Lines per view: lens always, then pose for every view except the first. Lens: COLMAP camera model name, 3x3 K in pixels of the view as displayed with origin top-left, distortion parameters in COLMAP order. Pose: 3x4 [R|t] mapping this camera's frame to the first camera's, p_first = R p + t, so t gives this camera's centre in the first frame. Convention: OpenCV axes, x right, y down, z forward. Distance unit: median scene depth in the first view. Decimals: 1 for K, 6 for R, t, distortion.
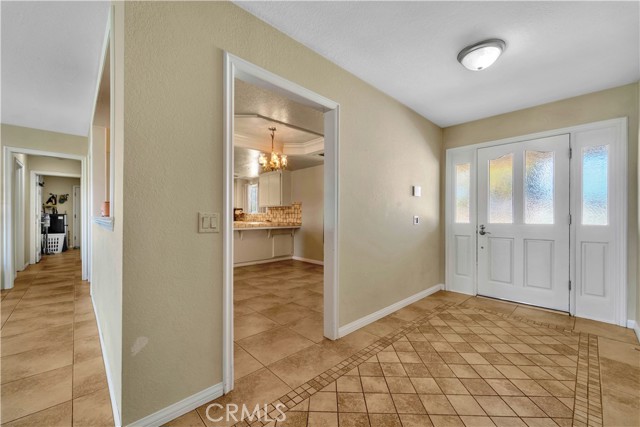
lens RADIAL K [[255.5, 0, 321.1], [0, 255.5, 214.8], [0, 0, 1]] dist [0.001723, 0.000075]
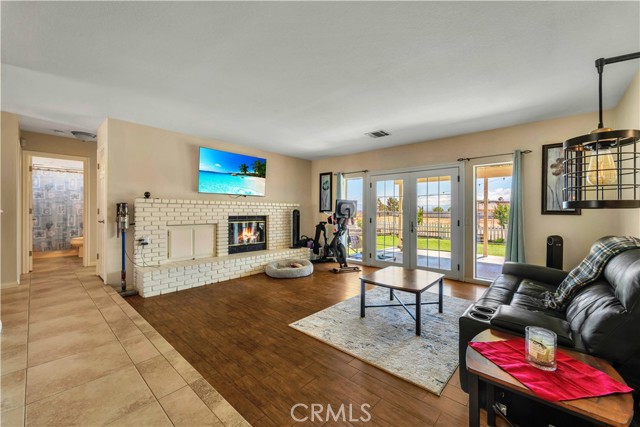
lens RADIAL K [[255.5, 0, 321.1], [0, 255.5, 214.8], [0, 0, 1]] dist [0.001723, 0.000075]
pose [[-0.996958, -0.006025, -0.077705, -0.584175], [-0.007242, 0.999855, 0.015391, 0.001592], [0.077601, 0.015907, -0.996858, 0.597388]]
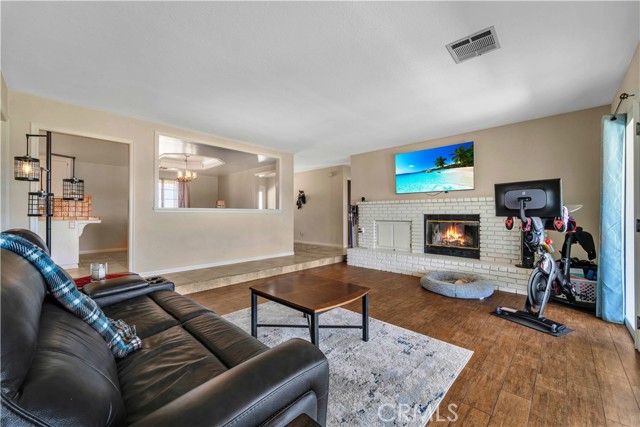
lens RADIAL K [[255.5, 0, 321.1], [0, 255.5, 214.8], [0, 0, 1]] dist [0.001723, 0.000075]
pose [[-0.042463, -0.006953, 0.999074, -1.137504], [-0.001059, 0.999976, 0.006914, 0.016680], [-0.999097, -0.000764, -0.042469, 0.132169]]
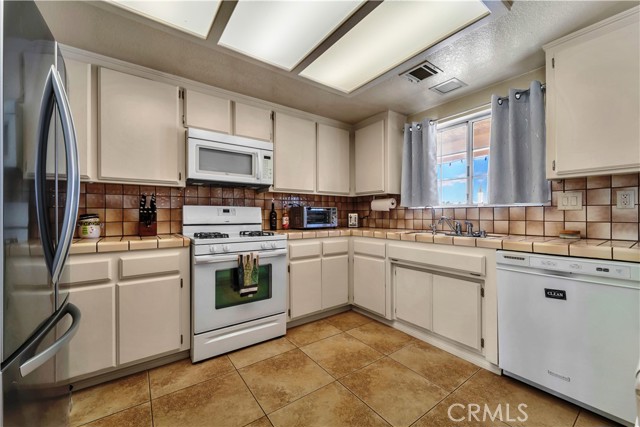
lens RADIAL K [[255.5, 0, 321.1], [0, 255.5, 214.8], [0, 0, 1]] dist [0.001723, 0.000075]
pose [[0.990567, -0.004940, -0.136943, -0.475877], [0.005424, 0.999980, 0.003162, 0.002849], [0.136925, -0.003875, 0.990574, 0.821051]]
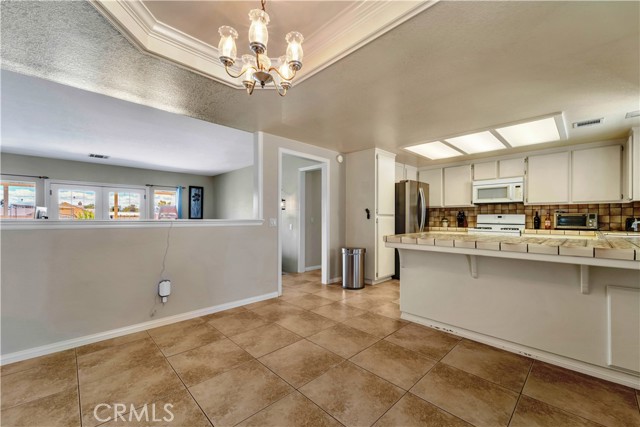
lens RADIAL K [[261.7, 0, 320.0], [0, 261.7, 213.5], [0, 0, 1]] dist [0.008270, 0.000065]
pose [[0.007070, -0.021727, -0.999739, 0.100845], [-0.000248, 0.999764, -0.021729, 0.004234], [0.999975, 0.000402, 0.007063, 0.656265]]
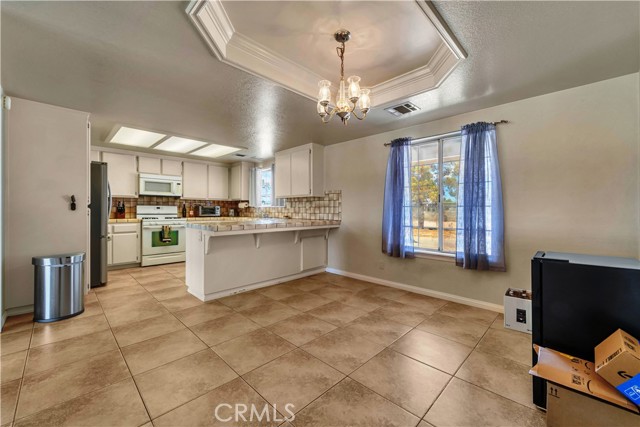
lens RADIAL K [[256.0, 0, 322.4], [0, 256.0, 209.7], [0, 0, 1]] dist [0.002328, 0.000127]
pose [[0.999440, 0.000241, 0.033451, -0.150091], [-0.000319, 0.999997, 0.002340, 0.000894], [-0.033450, -0.002349, 0.999438, 0.308305]]
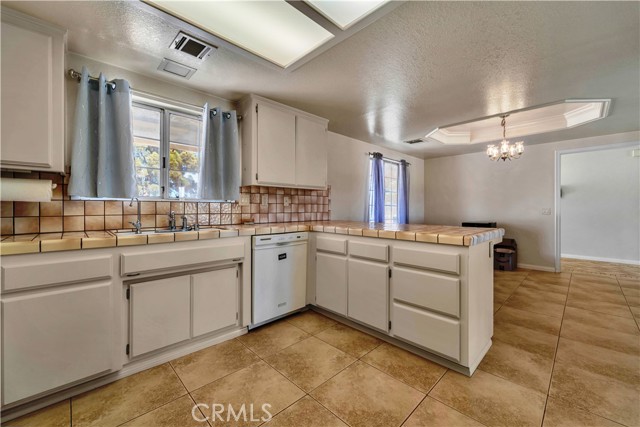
lens RADIAL K [[256.0, 0, 322.4], [0, 256.0, 209.7], [0, 0, 1]] dist [0.002328, 0.000127]
pose [[-0.010704, -0.008237, 0.999909, -0.681959], [-0.003823, 0.999959, 0.008196, 0.002334], [-0.999935, -0.003735, -0.010735, 1.020312]]
